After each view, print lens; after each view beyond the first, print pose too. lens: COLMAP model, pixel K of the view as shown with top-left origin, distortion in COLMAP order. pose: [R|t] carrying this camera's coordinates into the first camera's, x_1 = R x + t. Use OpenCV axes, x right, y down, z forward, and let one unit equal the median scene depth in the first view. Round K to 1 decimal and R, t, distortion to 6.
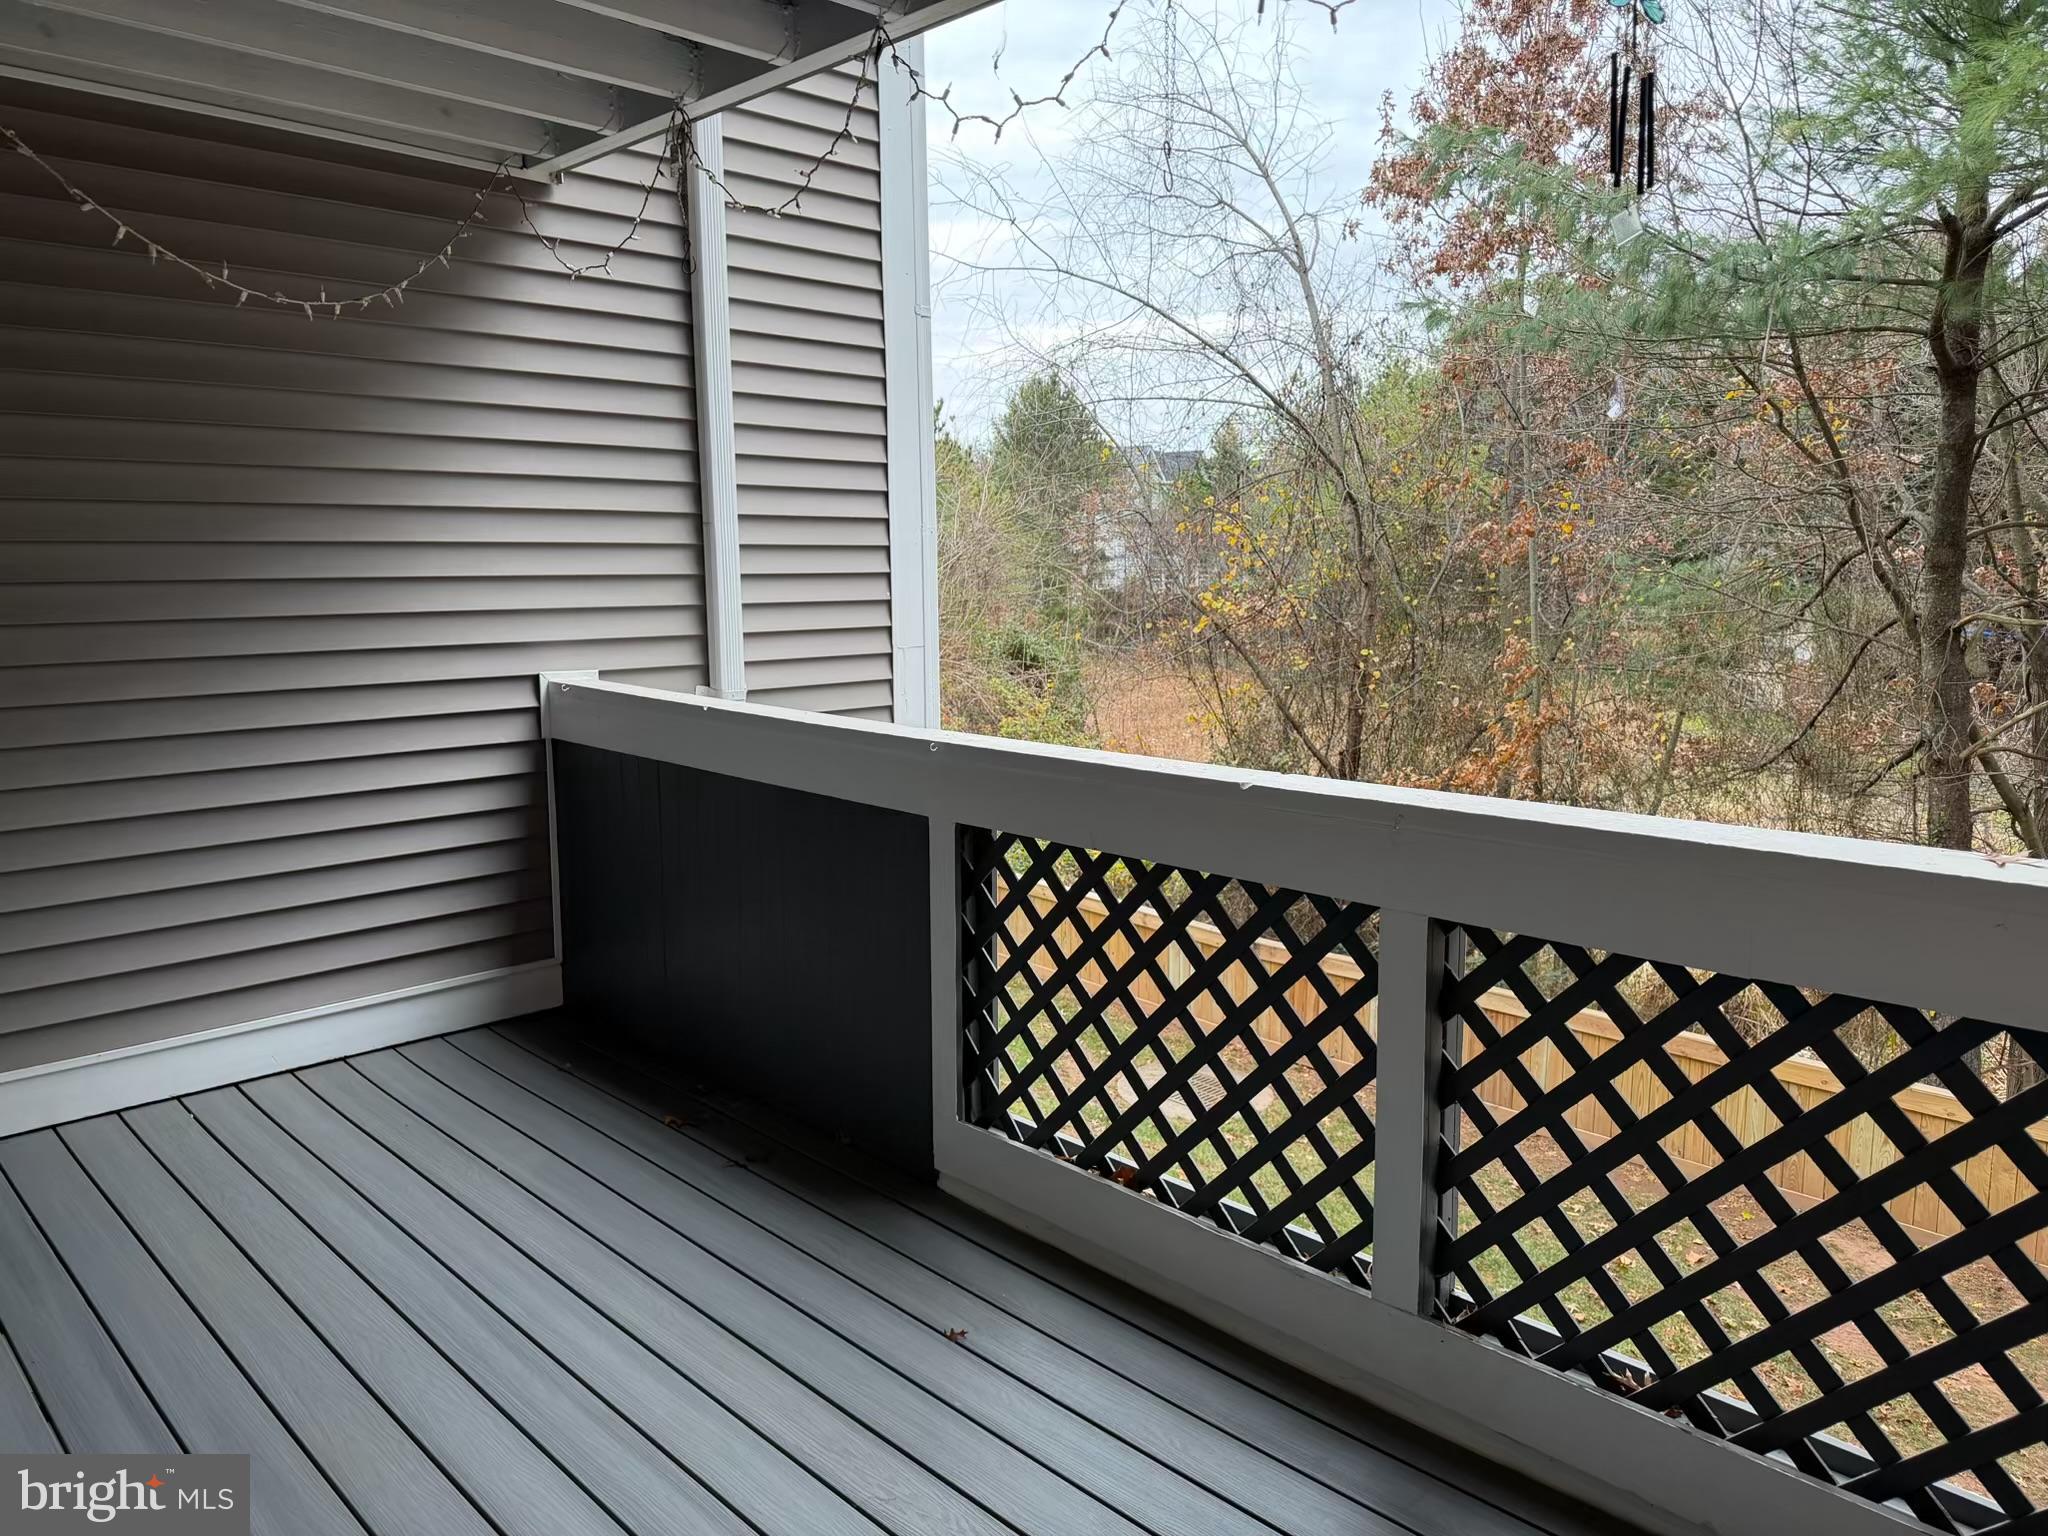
lens RADIAL K [[1435.4, 0, 1040.7], [0, 1435.4, 777.0], [0, 0, 1]] dist [0.058497, -0.075201]
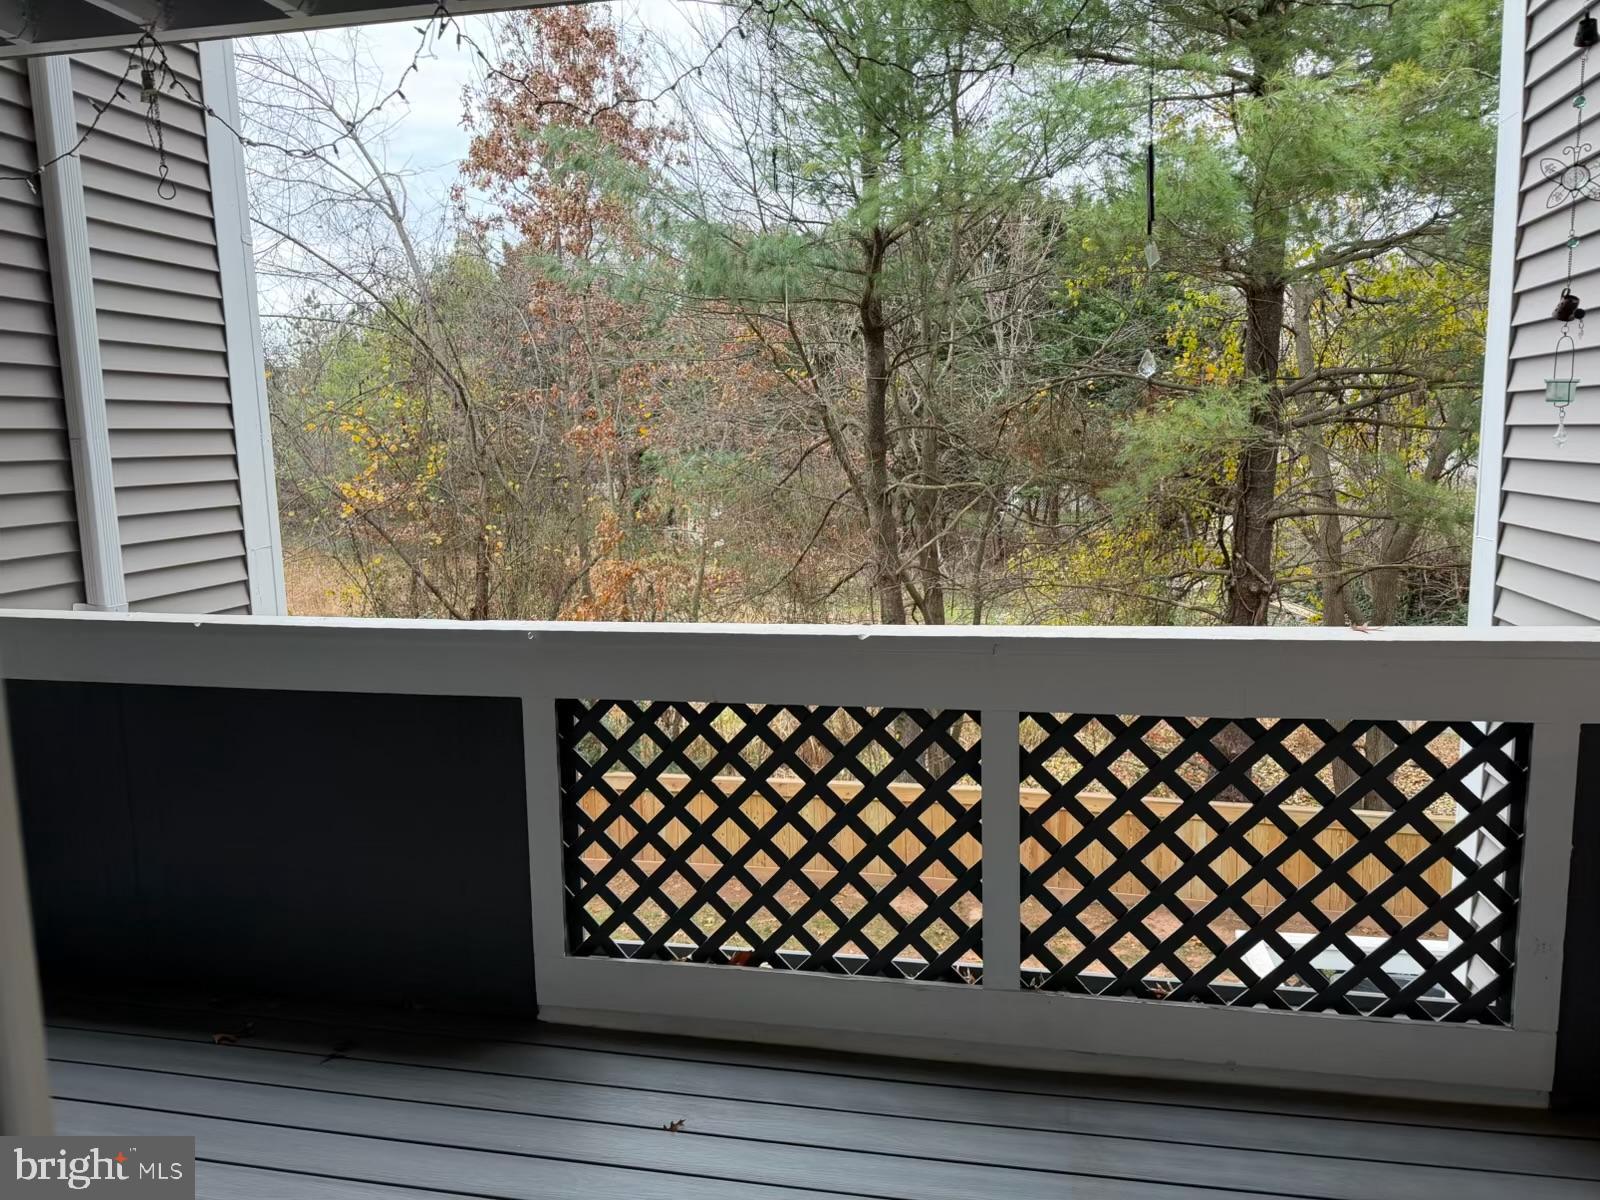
lens RADIAL K [[1121.4, 0, 803.0], [0, 1121.4, 596.9], [0, 0, 1]] dist [0.058497, -0.075201]
pose [[0.827859, -0.090680, 0.553558, -0.259597], [0.101338, 0.994787, 0.011406, -0.026889], [-0.551706, 0.046653, 0.832733, 0.086200]]
